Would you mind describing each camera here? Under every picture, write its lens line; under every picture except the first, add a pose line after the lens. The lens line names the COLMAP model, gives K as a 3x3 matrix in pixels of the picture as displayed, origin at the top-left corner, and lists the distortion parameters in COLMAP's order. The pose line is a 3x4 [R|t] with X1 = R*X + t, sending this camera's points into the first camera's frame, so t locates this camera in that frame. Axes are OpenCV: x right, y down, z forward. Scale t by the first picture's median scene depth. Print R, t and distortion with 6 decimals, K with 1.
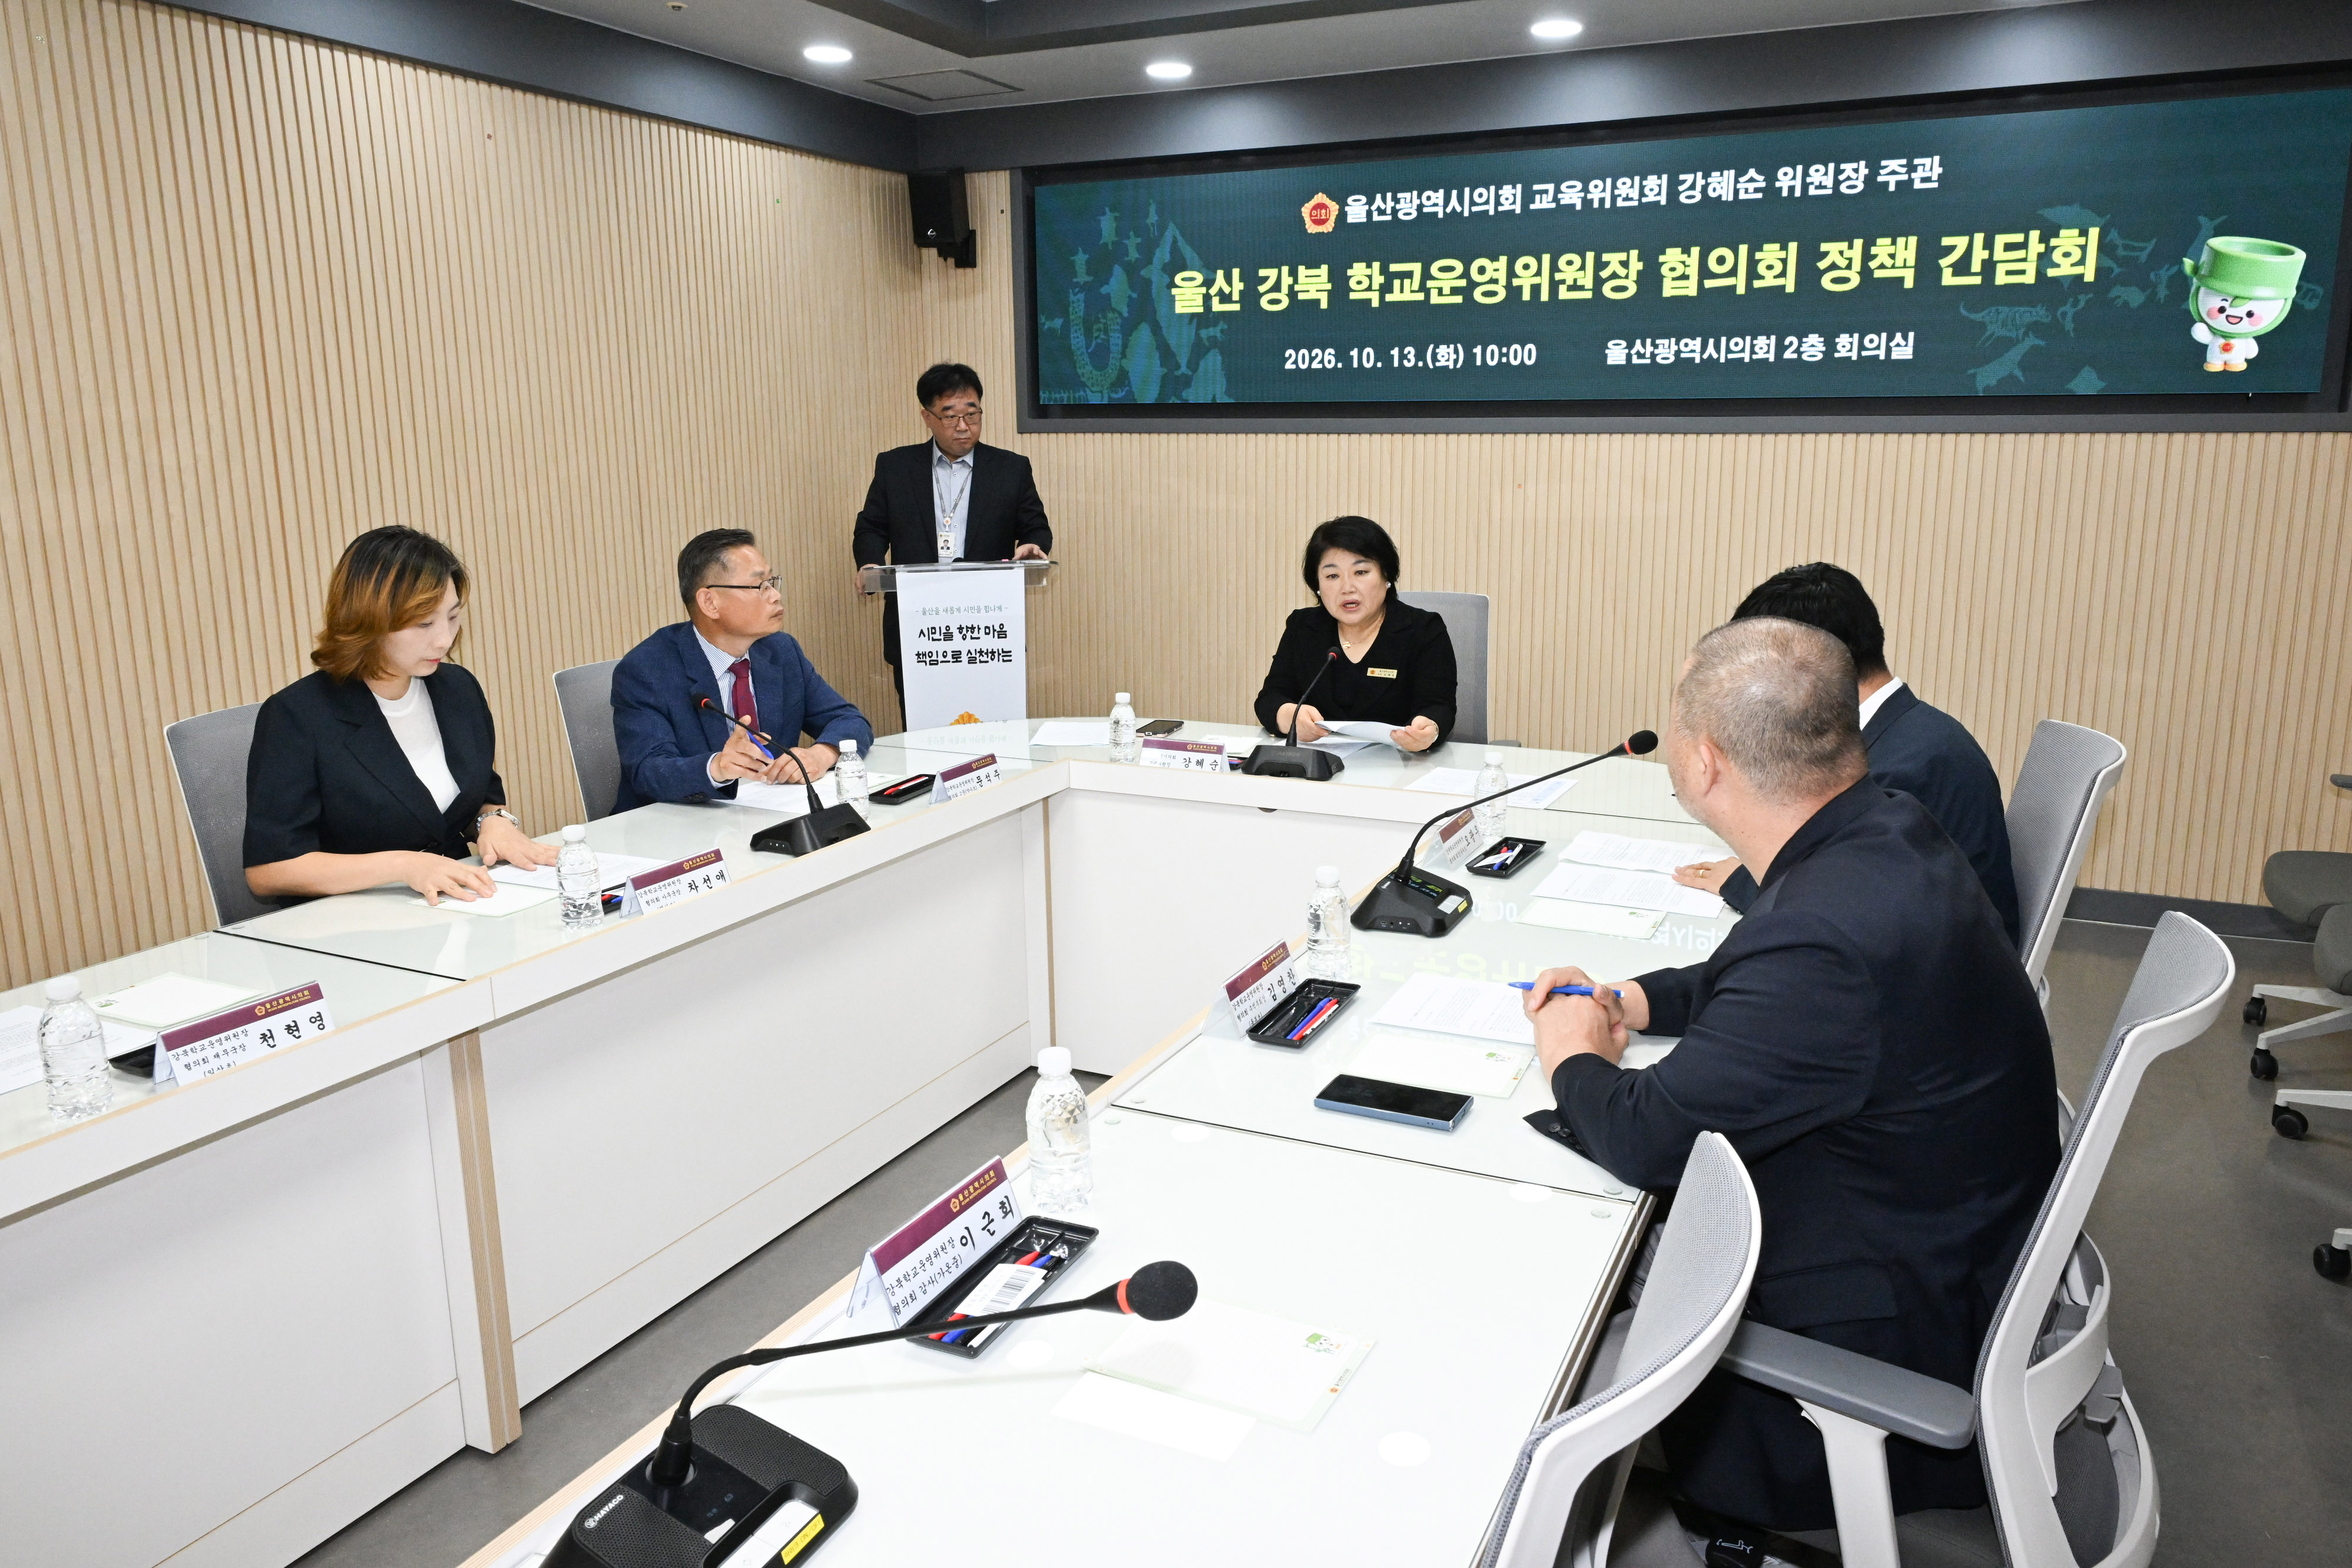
lens RADIAL K [[1588.7, 0, 1226.1], [0, 1588.7, 753.4], [0, 0, 1]] dist [-0.003956, -0.000600]
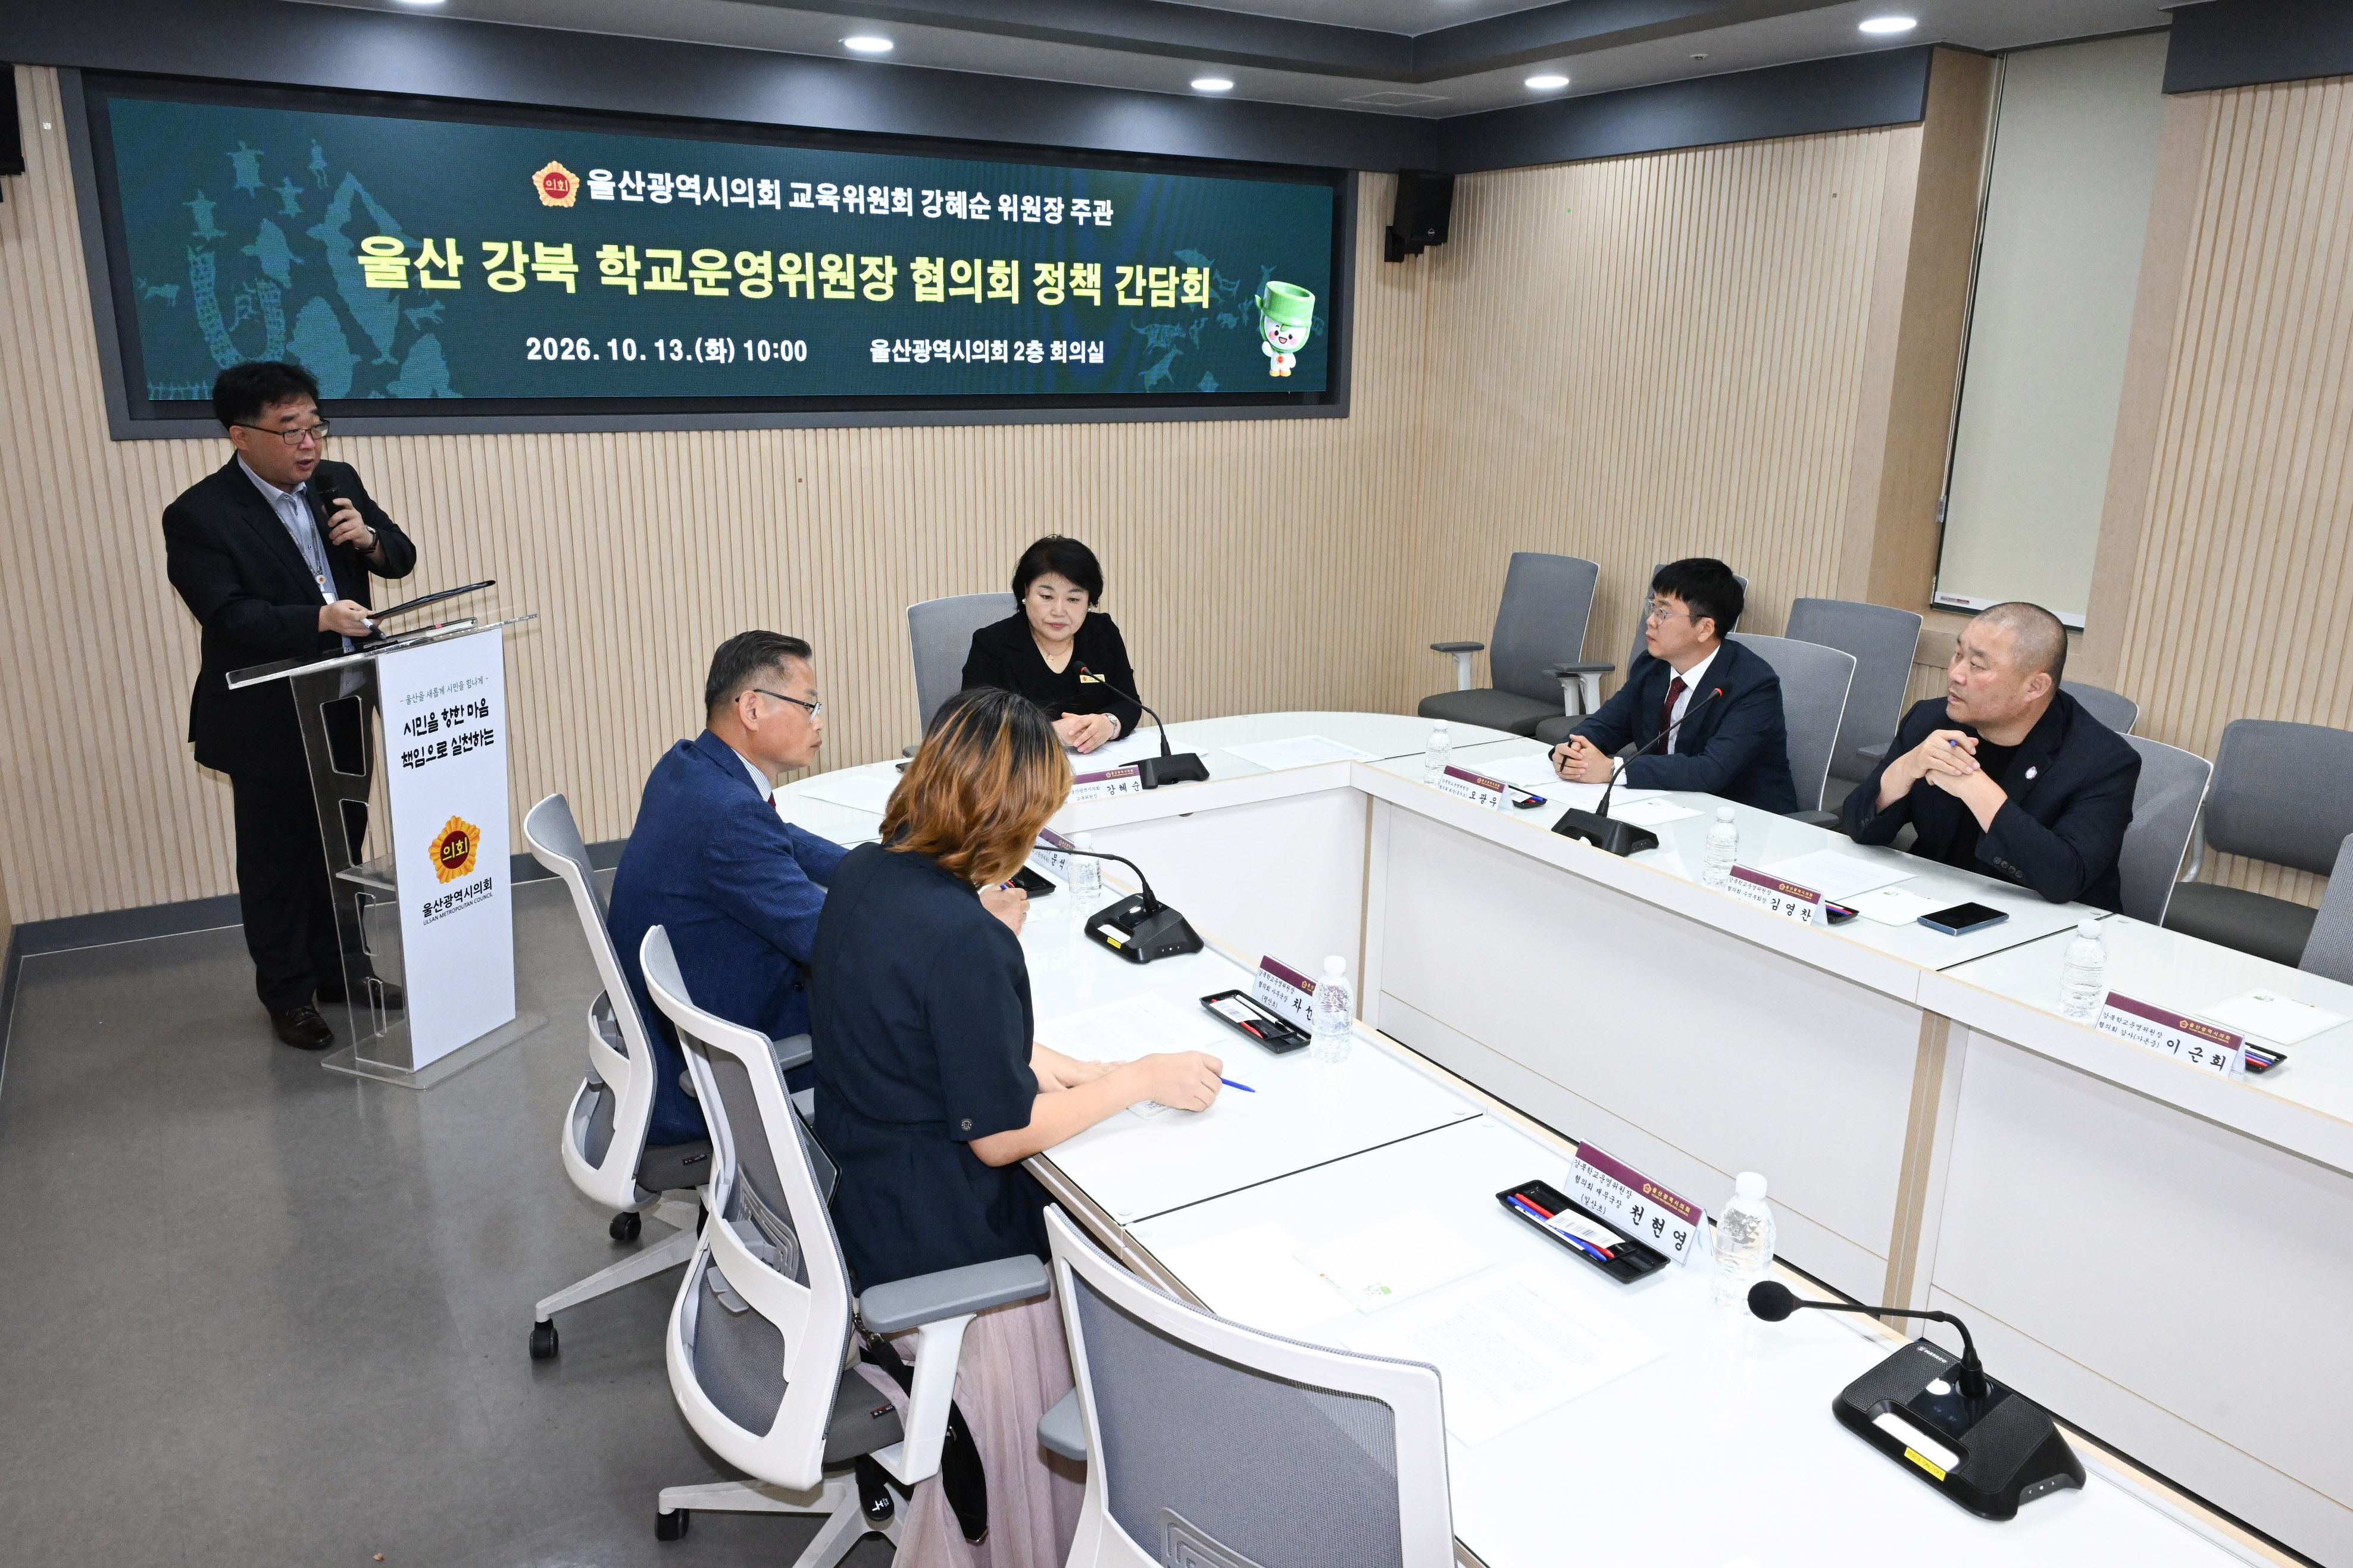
lens RADIAL K [[1620.4, 0, 1166.5], [0, 1620.4, 768.8], [0, 0, 1]] dist [-0.006235, -0.000715]
pose [[0.547578, -0.206697, 0.810823, -0.600169], [0.153313, 0.977389, 0.145621, -0.108847], [-0.822589, 0.044571, 0.566886, 0.240847]]
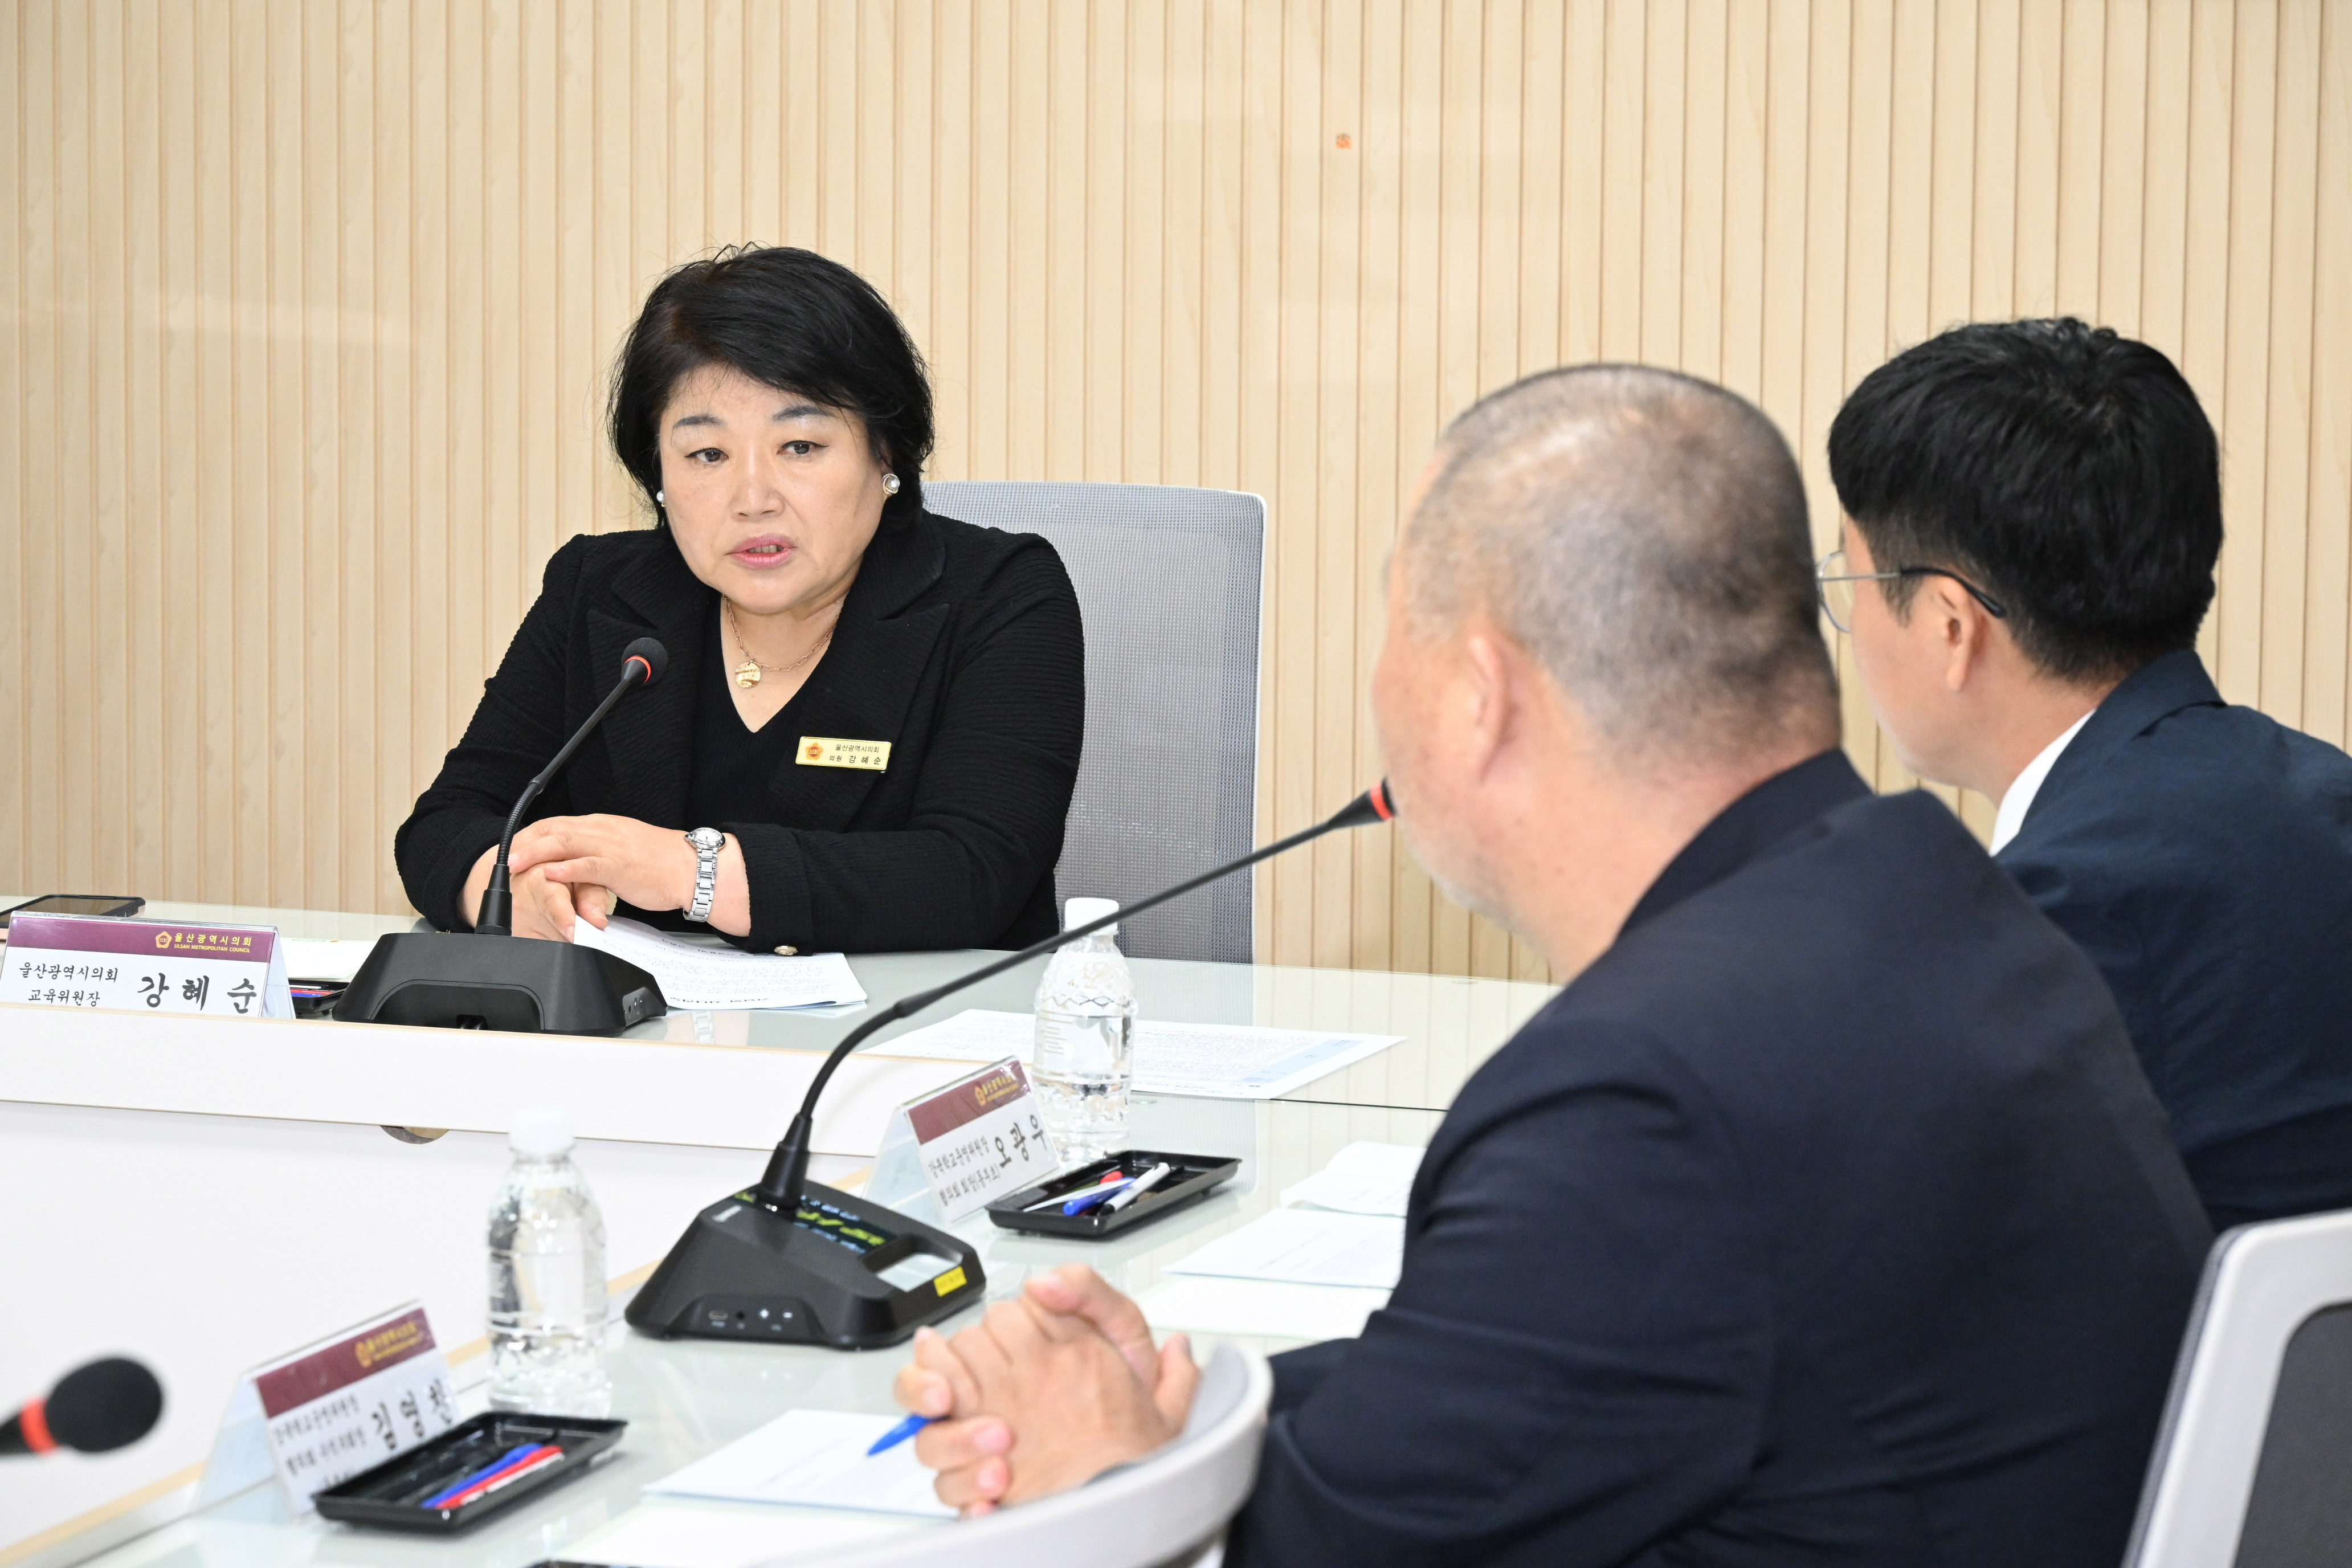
lens RADIAL K [[7312.1, 0, 1176.5], [0, 7312.1, 784.0], [0, 0, 1]] dist [0.007289, 0.318482]
pose [[0.993567, -0.000354, 0.113249, 0.008082], [0.010146, 0.996252, -0.085897, 0.061728], [-0.112794, 0.086493, 0.989847, -0.296690]]
